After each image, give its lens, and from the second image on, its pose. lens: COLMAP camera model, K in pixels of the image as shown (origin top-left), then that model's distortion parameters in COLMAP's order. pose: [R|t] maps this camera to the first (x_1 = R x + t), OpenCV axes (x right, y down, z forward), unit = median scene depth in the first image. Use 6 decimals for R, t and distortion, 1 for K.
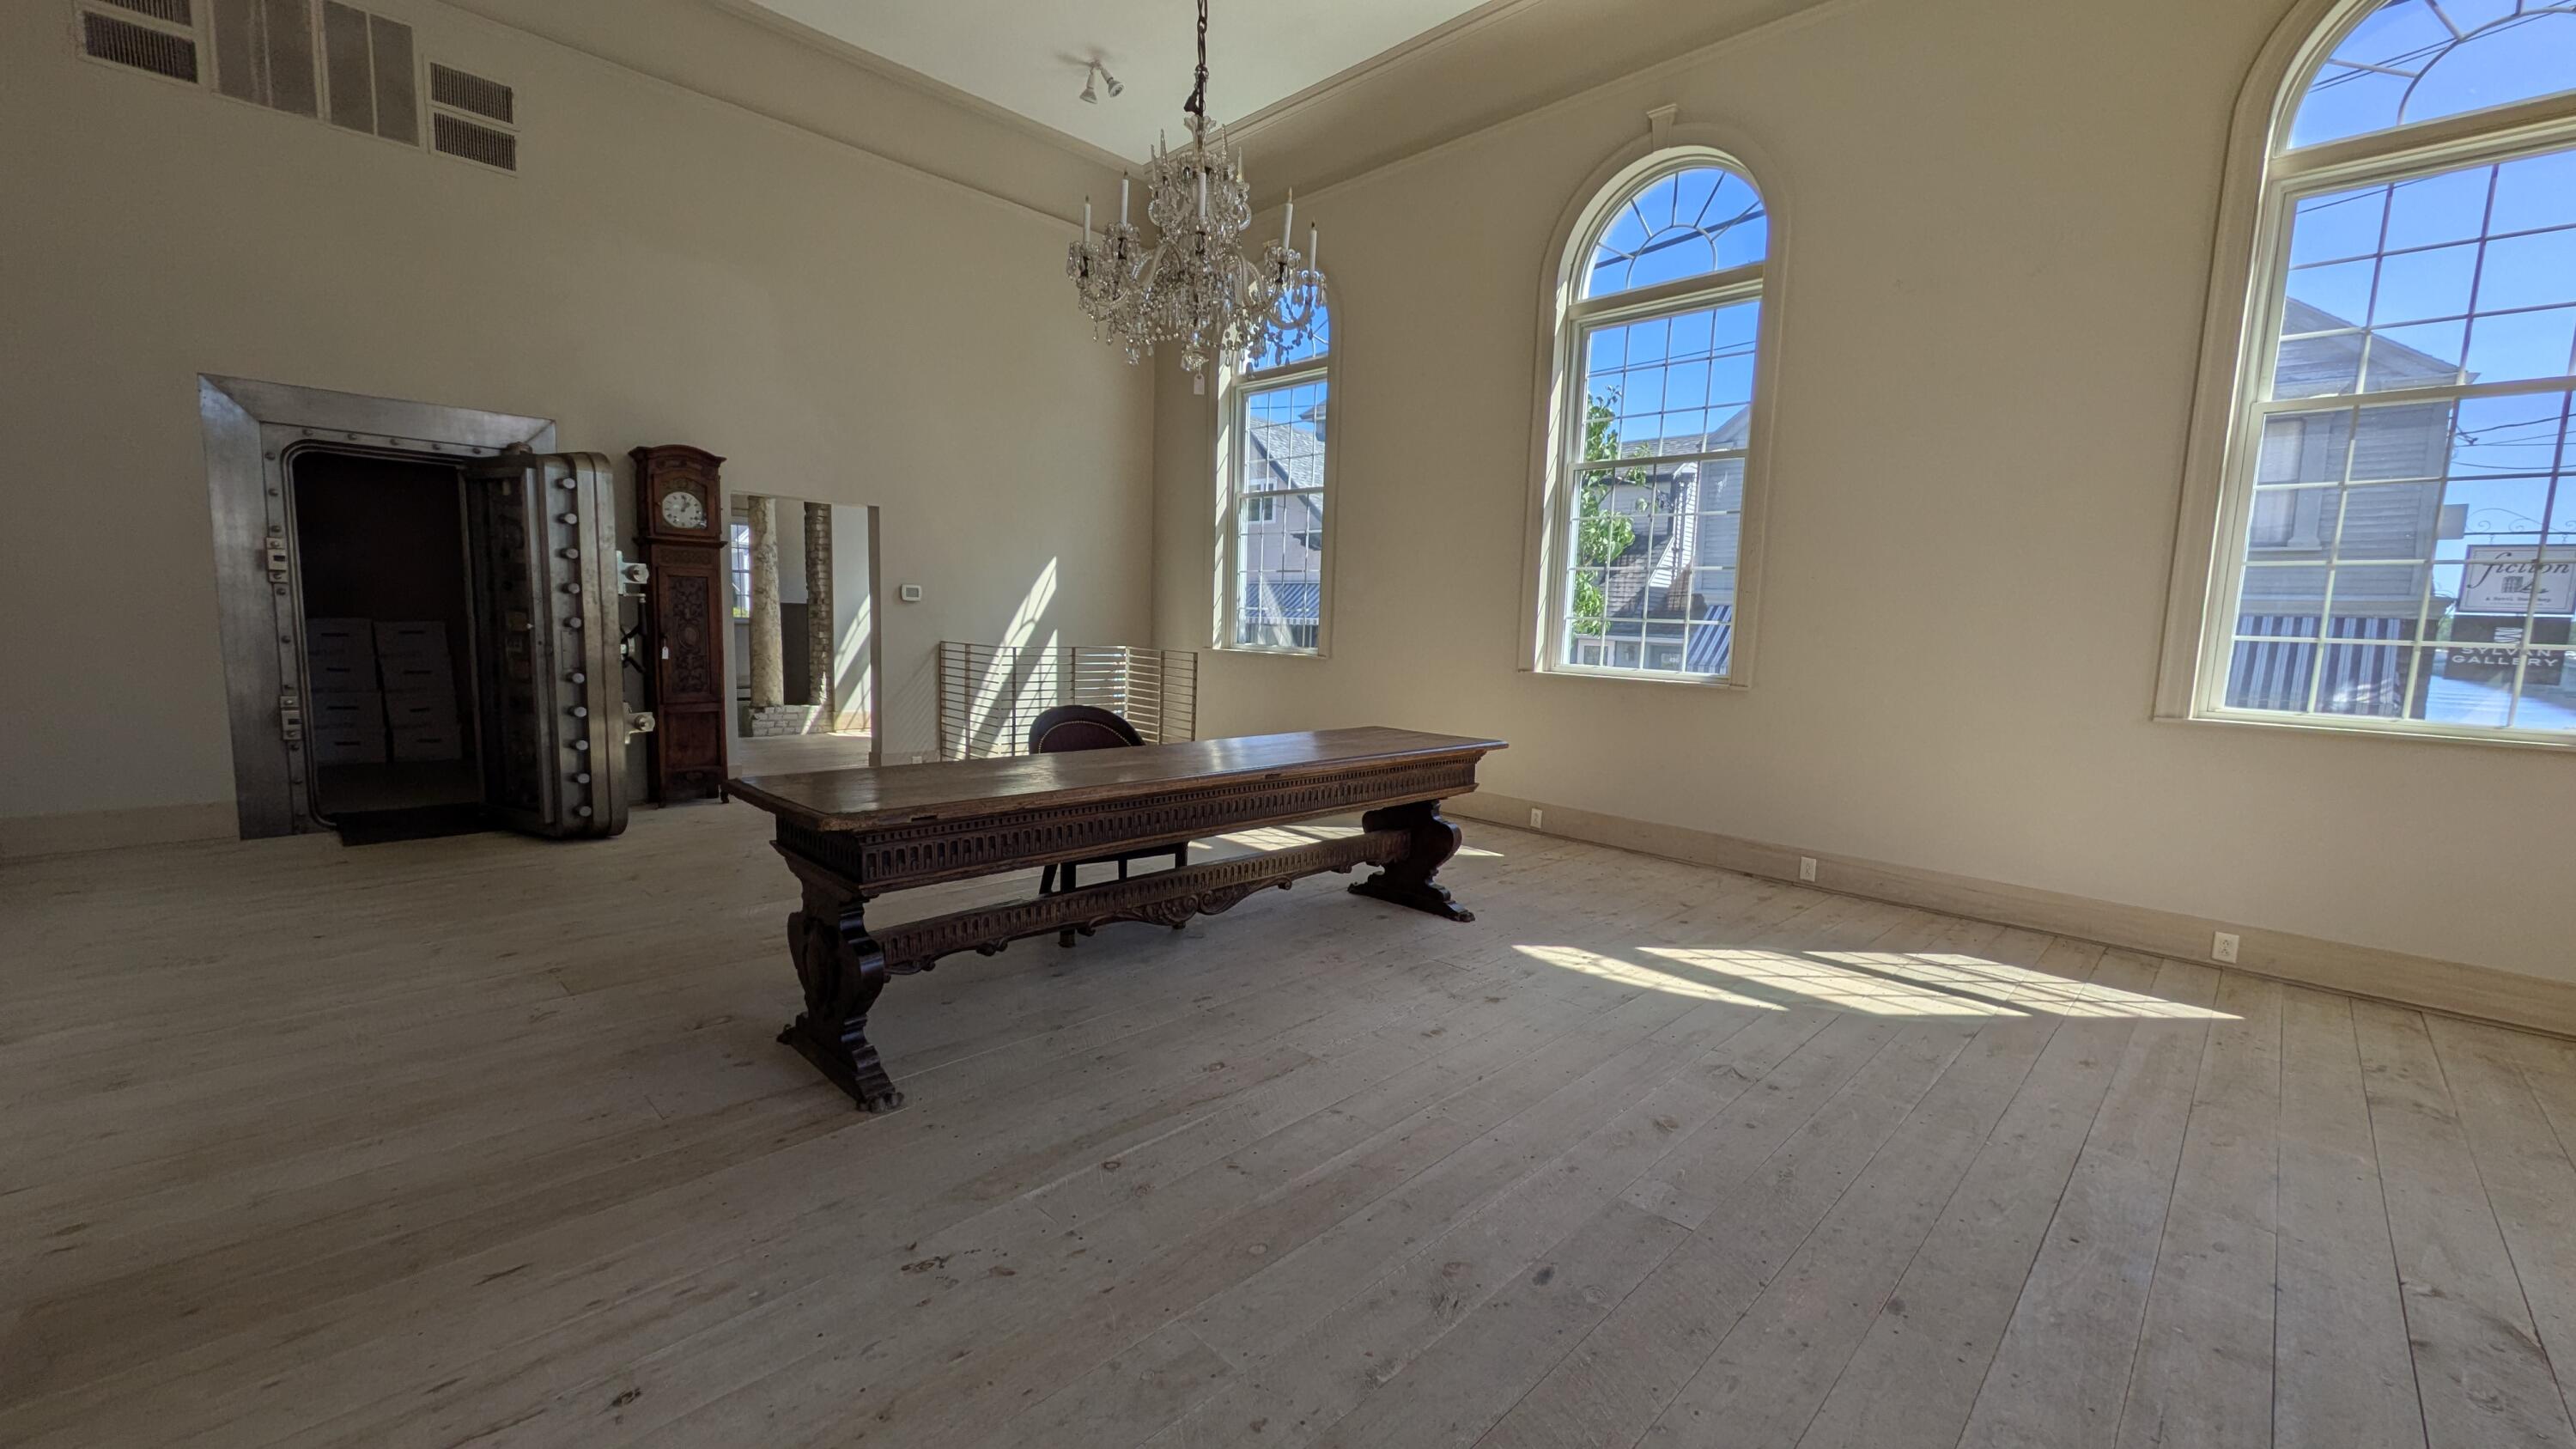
lens RADIAL K [[1006.0, 0, 1288.1], [0, 1006.0, 727.5], [0, 0, 1]] dist [0.001702, -0.000847]
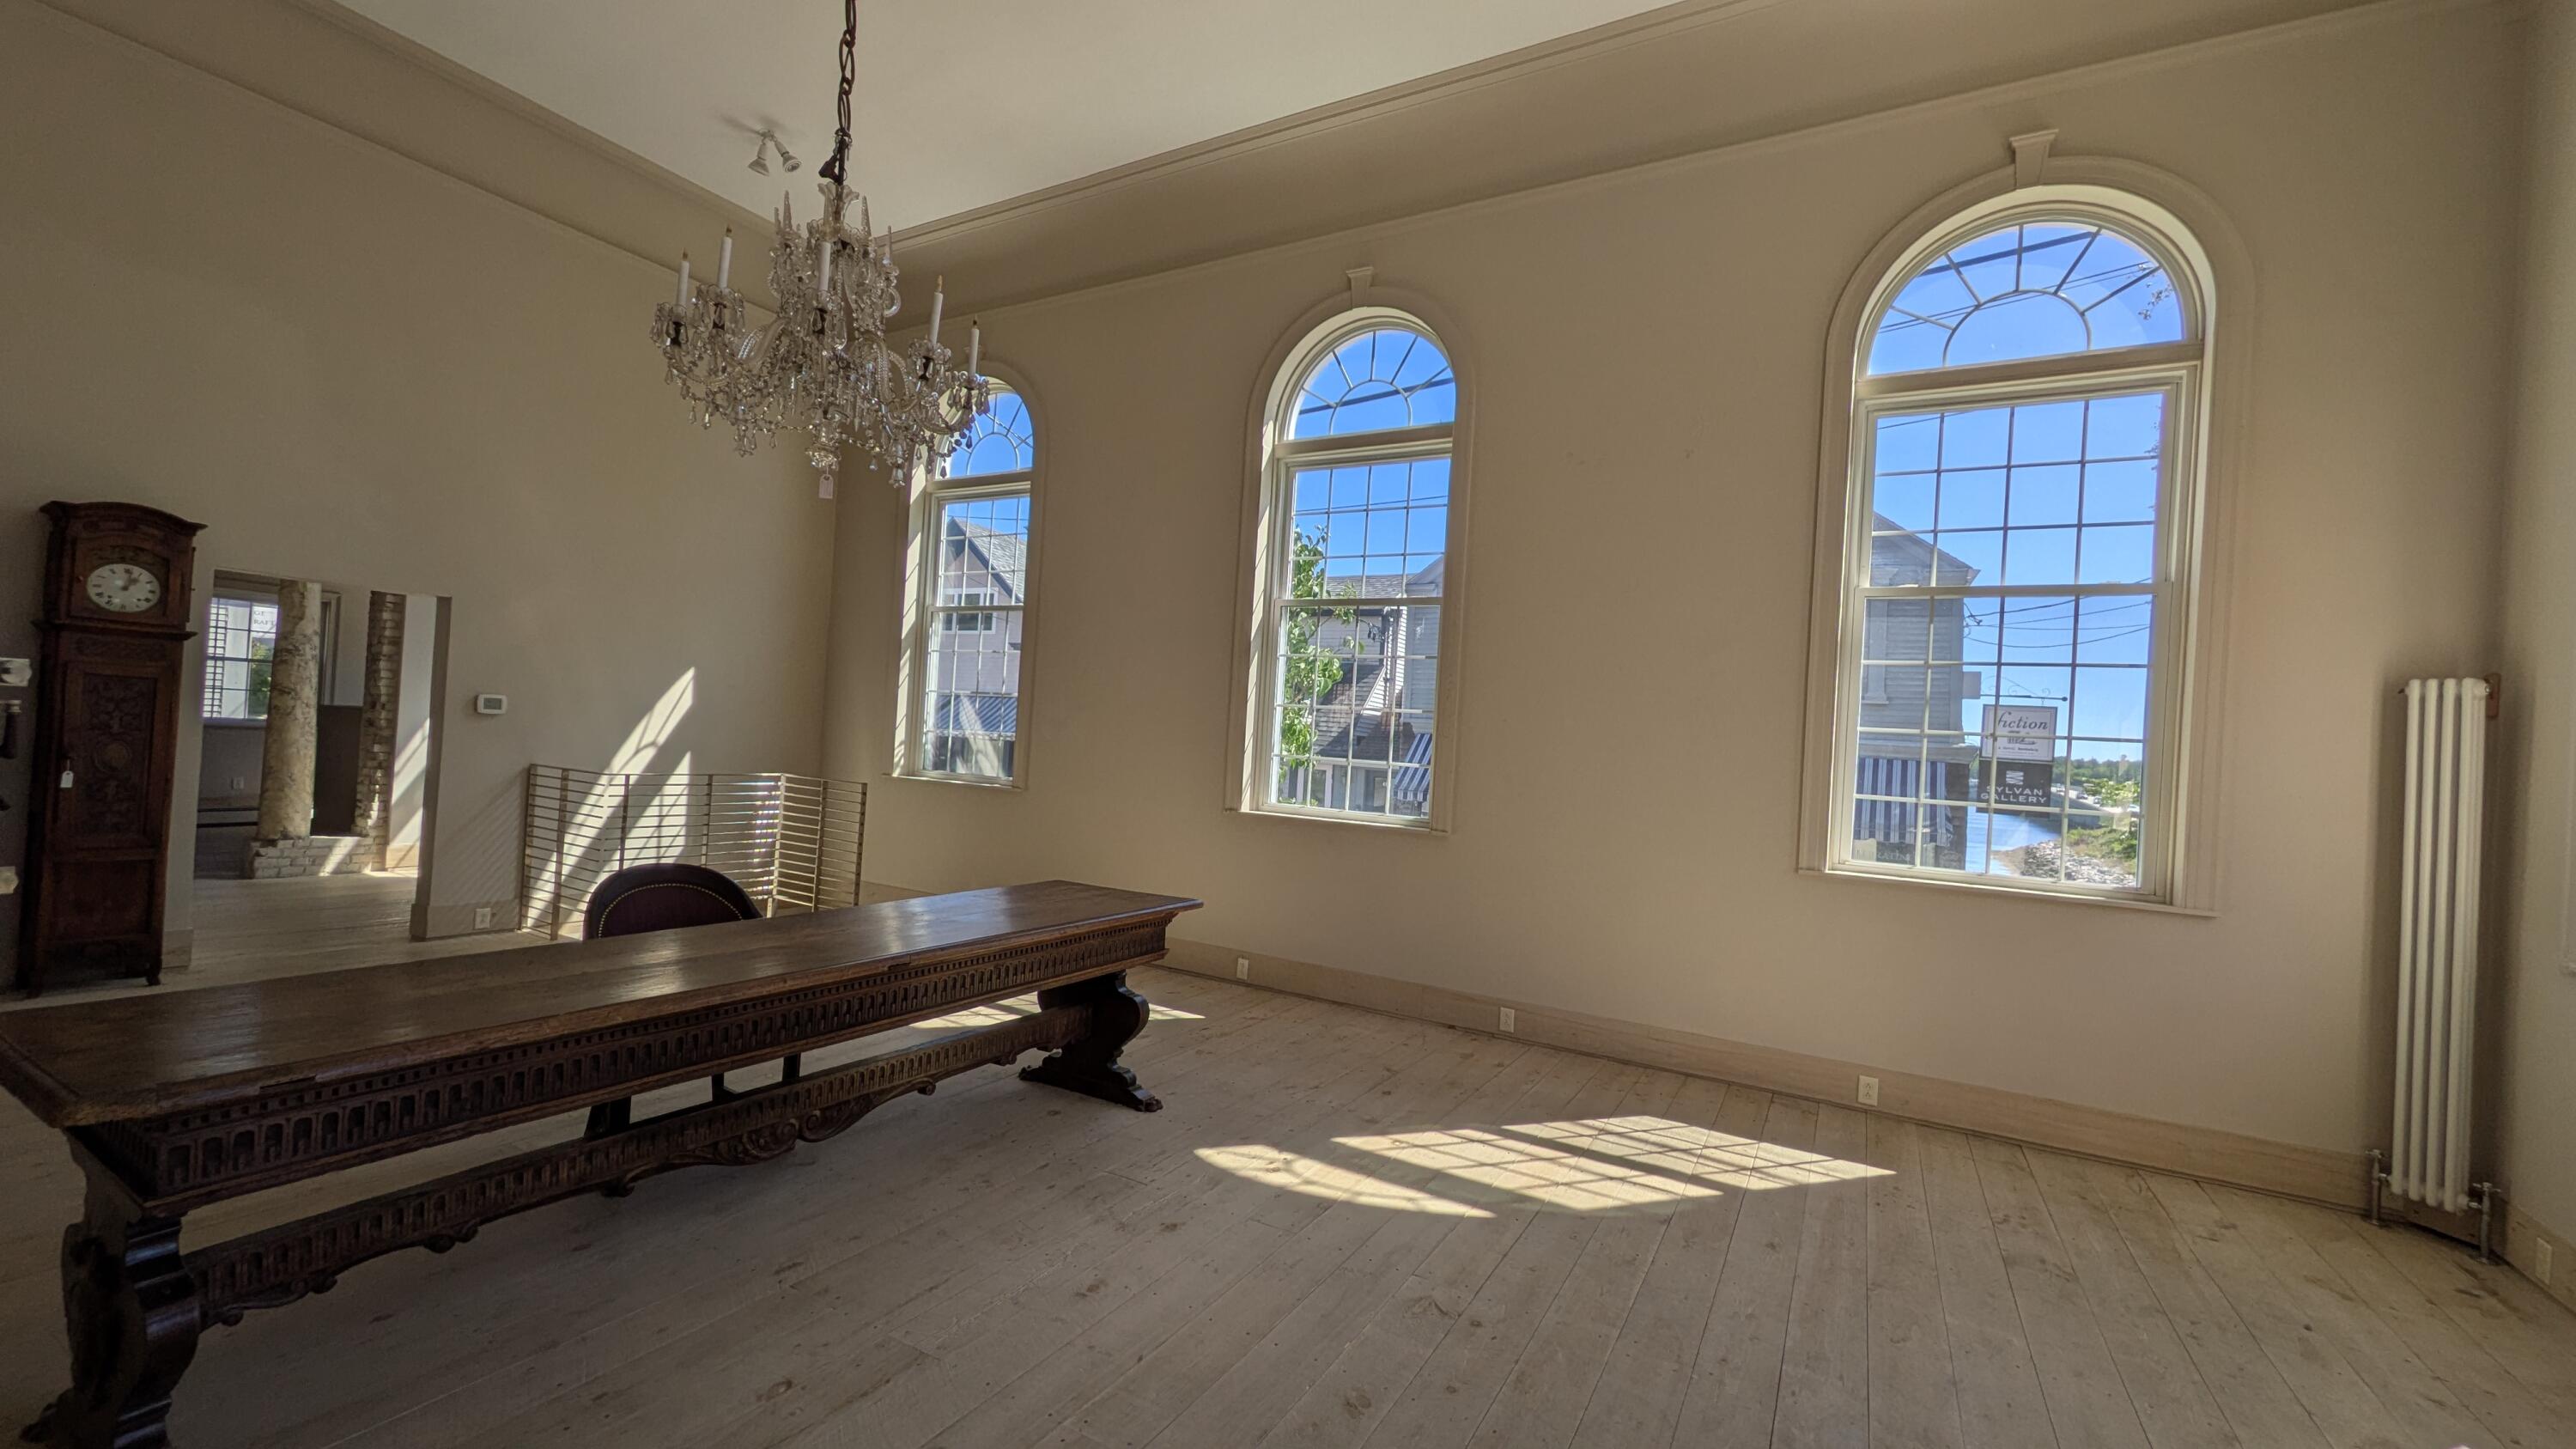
lens RADIAL K [[1006.0, 0, 1293.6], [0, 1006.0, 724.7], [0, 0, 1]] dist [0.001702, -0.000847]
pose [[0.963798, 0.027575, 0.265204, 0.063955], [0.003142, 0.993394, -0.114708, -0.045314], [-0.266615, 0.111389, 0.957345, 0.113577]]
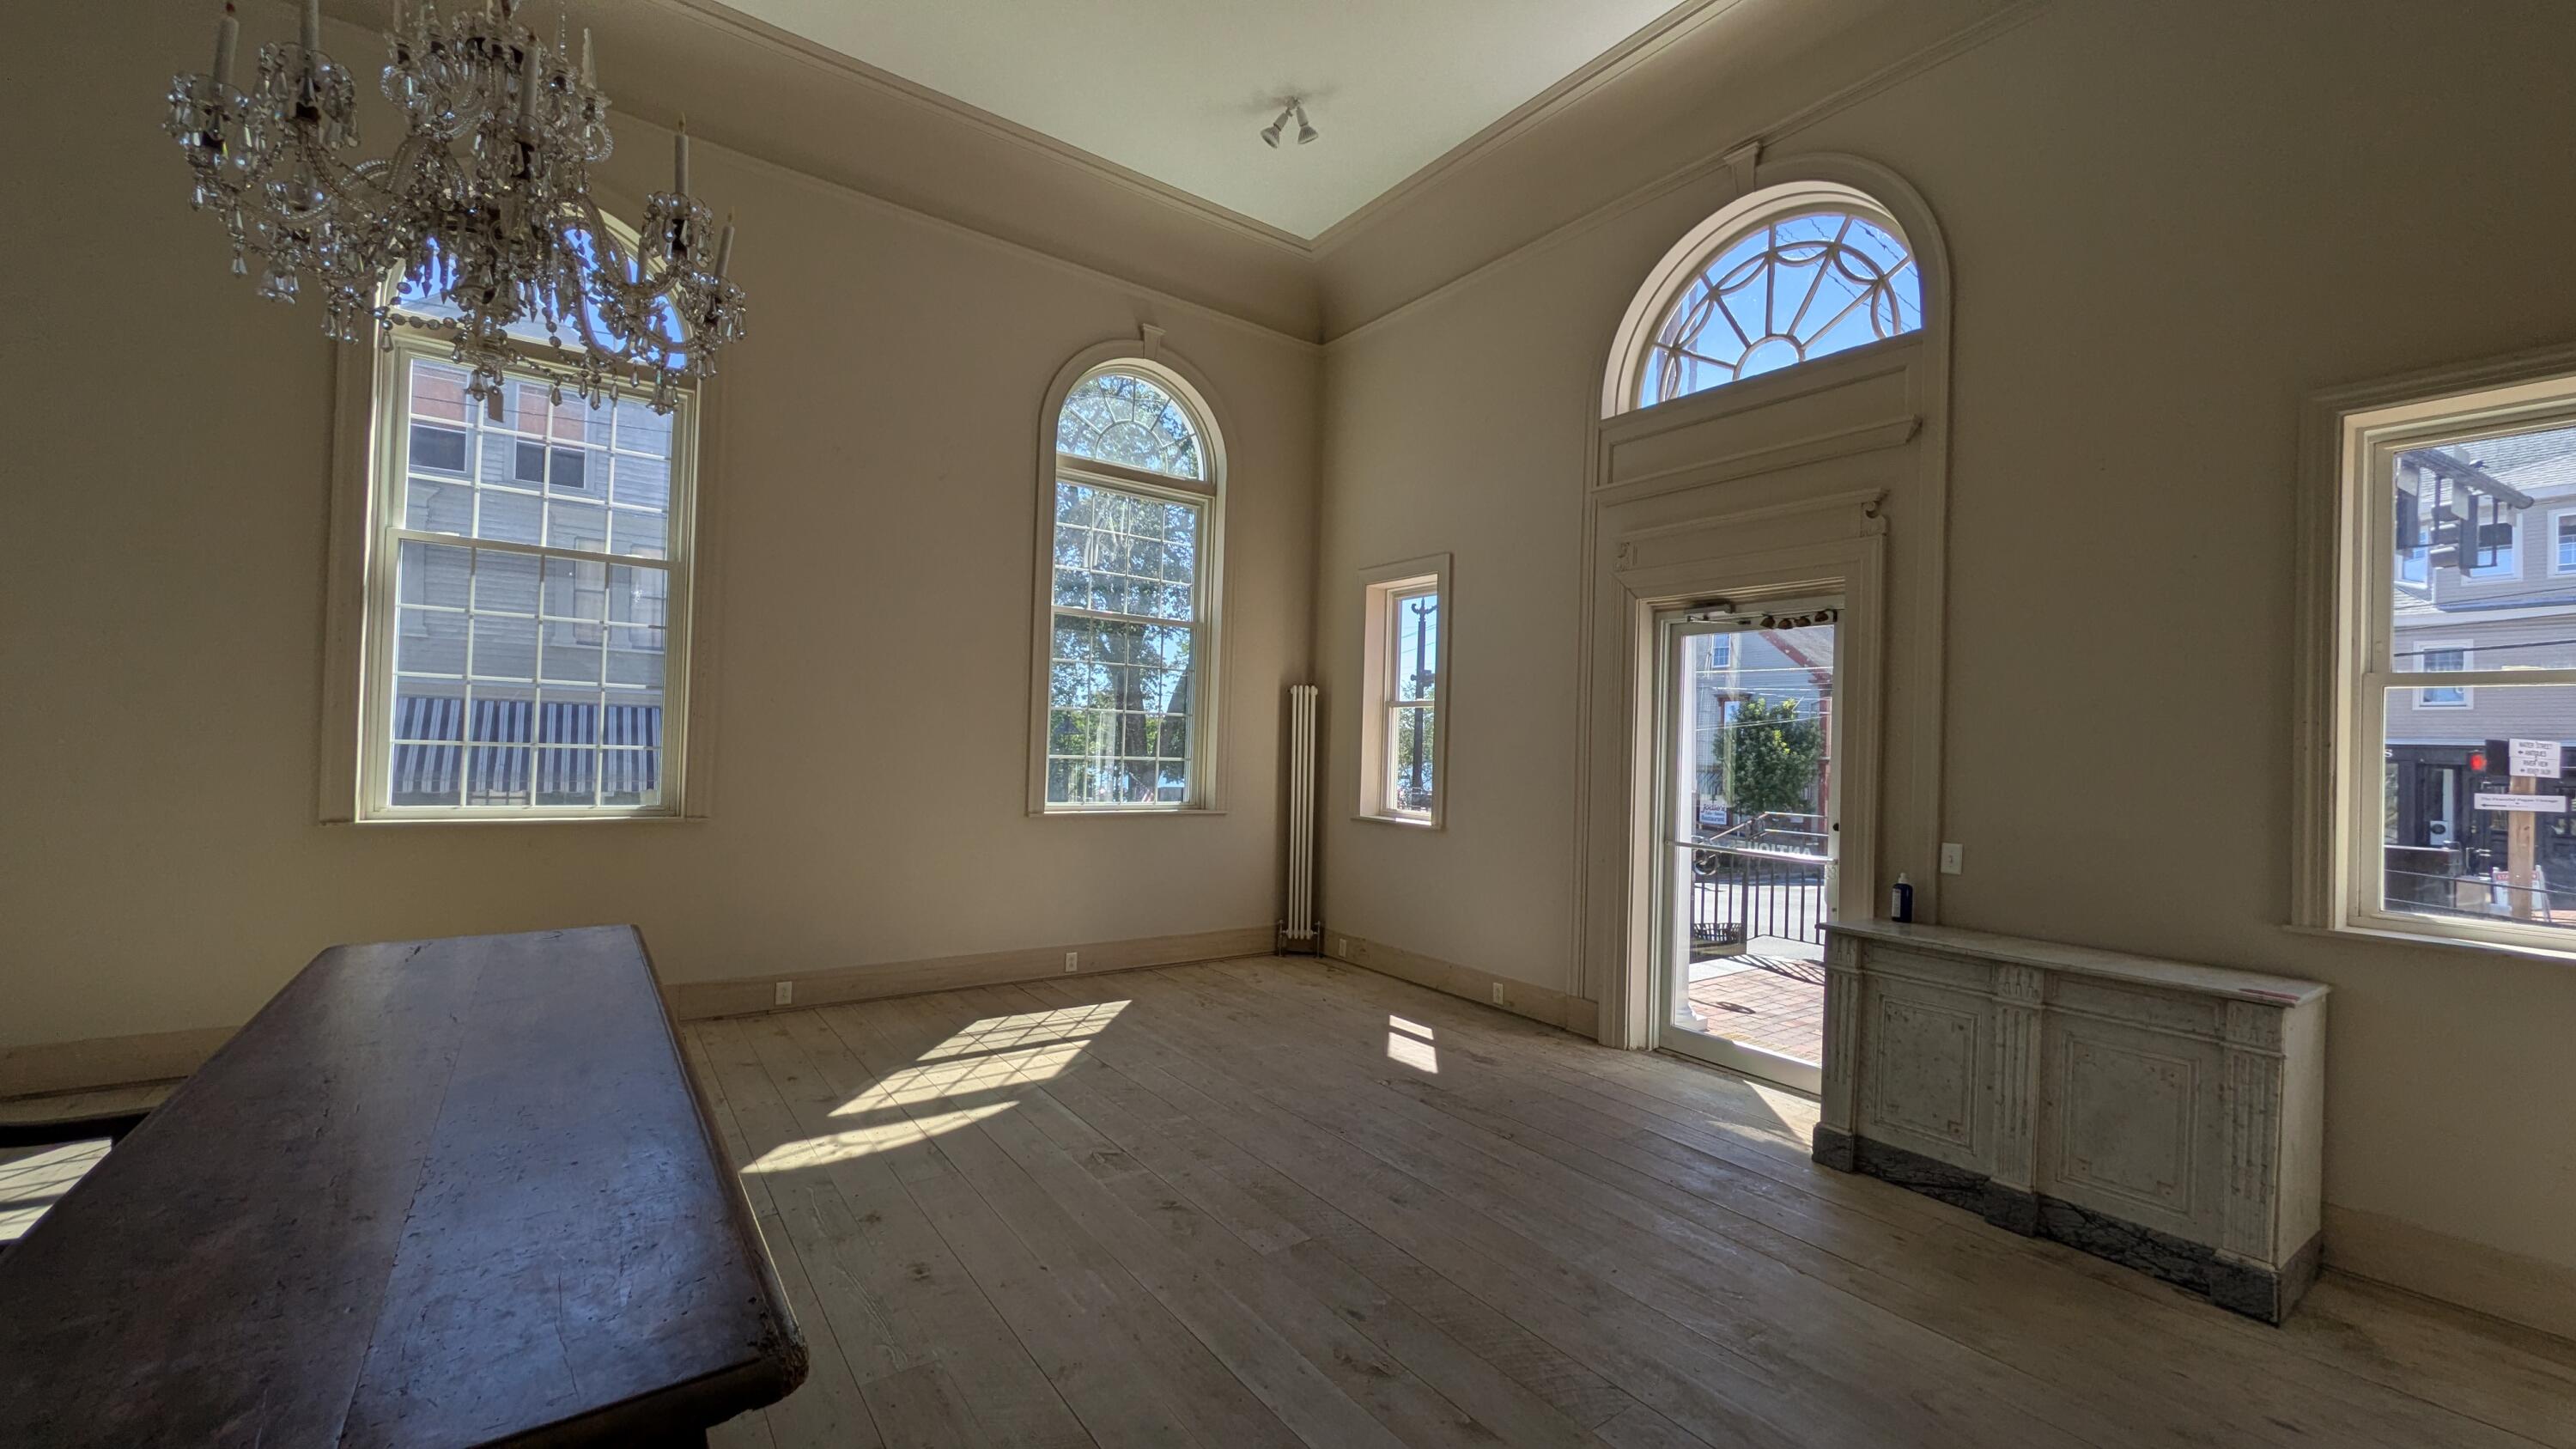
lens RADIAL K [[1006.0, 0, 1302.8], [0, 1006.0, 730.0], [0, 0, 1]] dist [0.001702, -0.000847]
pose [[0.163250, -0.013795, 0.986488, -0.501312], [0.084860, 0.996393, -0.000109, -0.100852], [-0.982928, 0.083731, 0.163832, 0.386971]]
